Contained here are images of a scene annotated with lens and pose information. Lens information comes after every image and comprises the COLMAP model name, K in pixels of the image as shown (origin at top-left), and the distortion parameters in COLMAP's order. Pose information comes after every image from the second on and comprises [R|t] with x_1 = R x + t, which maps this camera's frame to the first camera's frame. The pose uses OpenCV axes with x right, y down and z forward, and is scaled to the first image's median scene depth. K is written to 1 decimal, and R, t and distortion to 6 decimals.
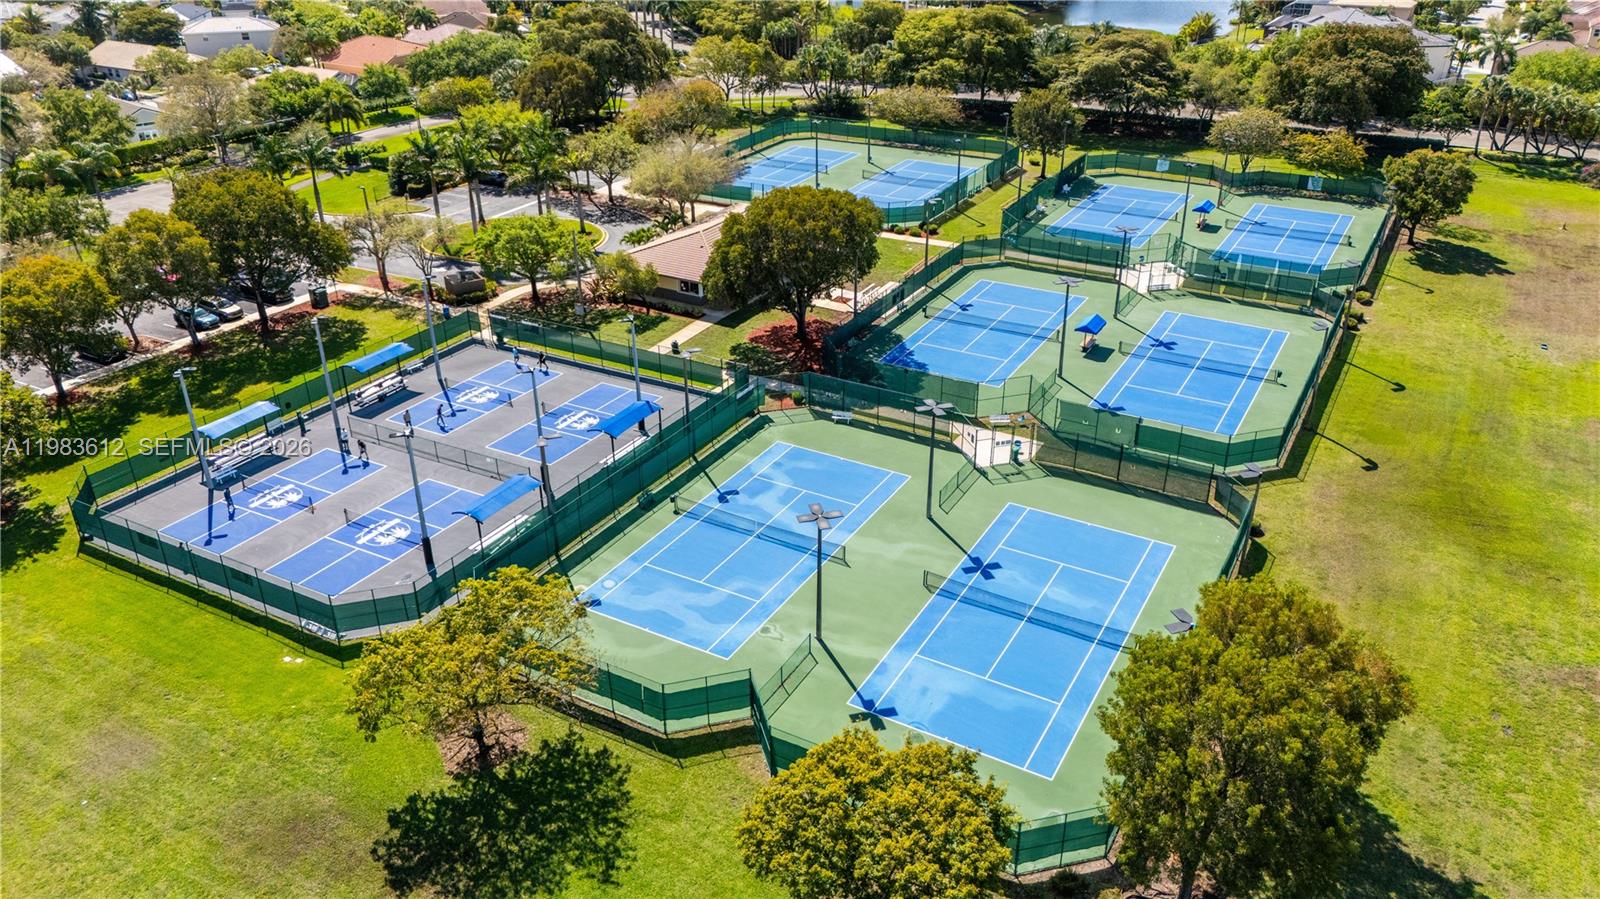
lens RADIAL K [[1189.9, 0, 796.5], [0, 1189.9, 445.9], [0, 0, 1]] dist [0.078775, -0.083708]
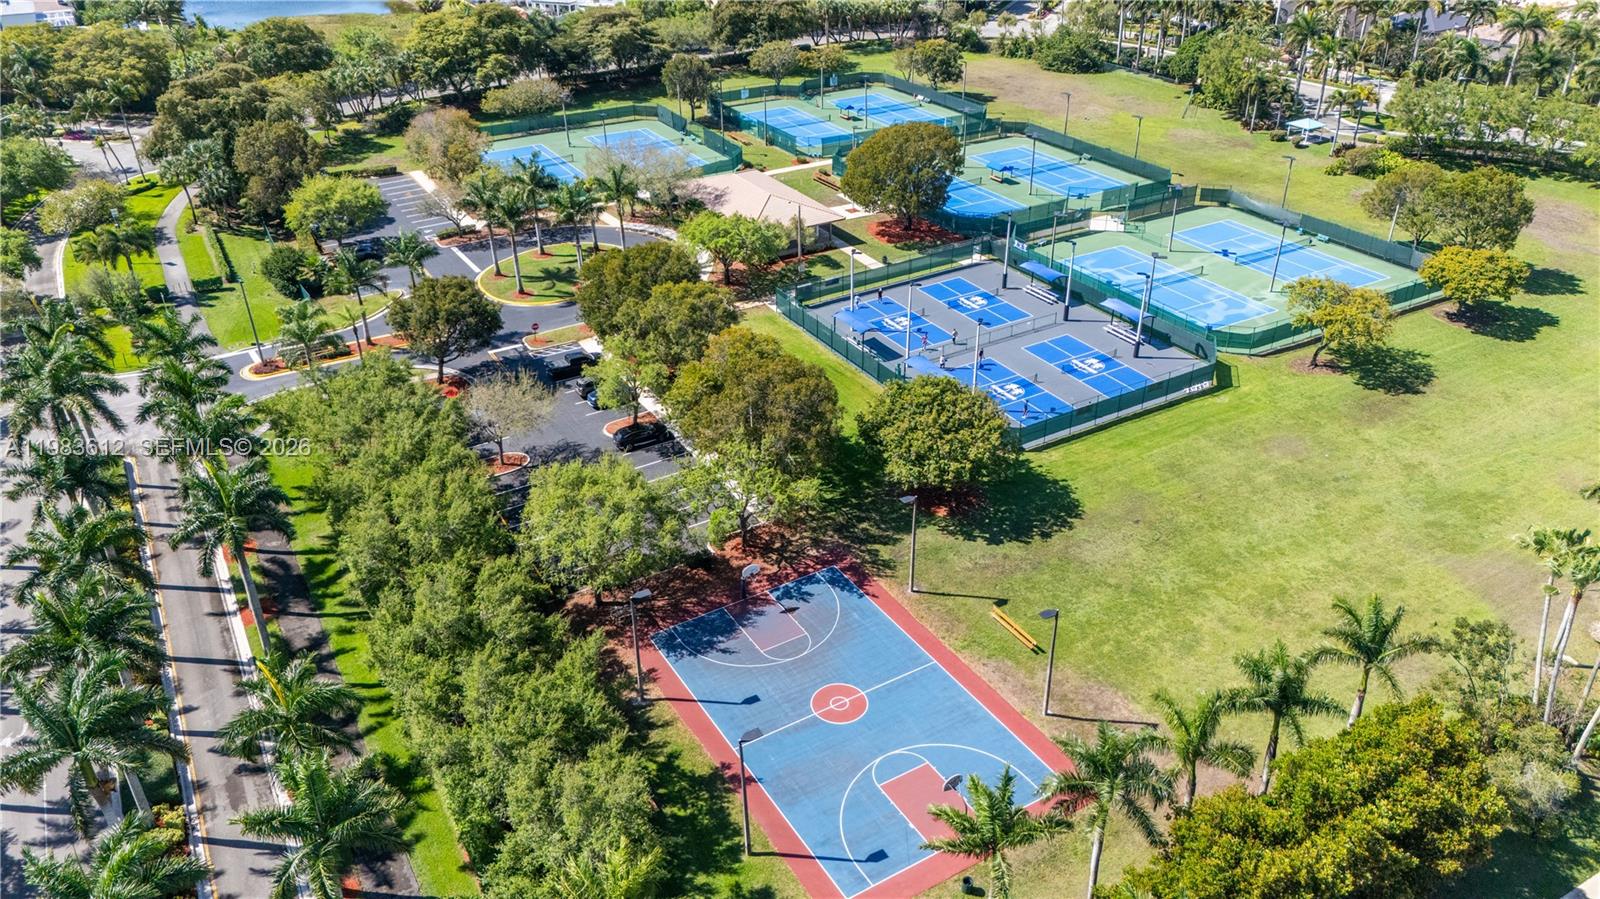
lens RADIAL K [[1189.9, 0, 796.5], [0, 1189.9, 445.9], [0, 0, 1]] dist [0.078775, -0.083708]
pose [[0.506810, -0.433137, 0.745343, -1.285296], [0.400831, 0.883863, 0.241081, -0.267829], [-0.763202, 0.176574, 0.621565, 0.246035]]
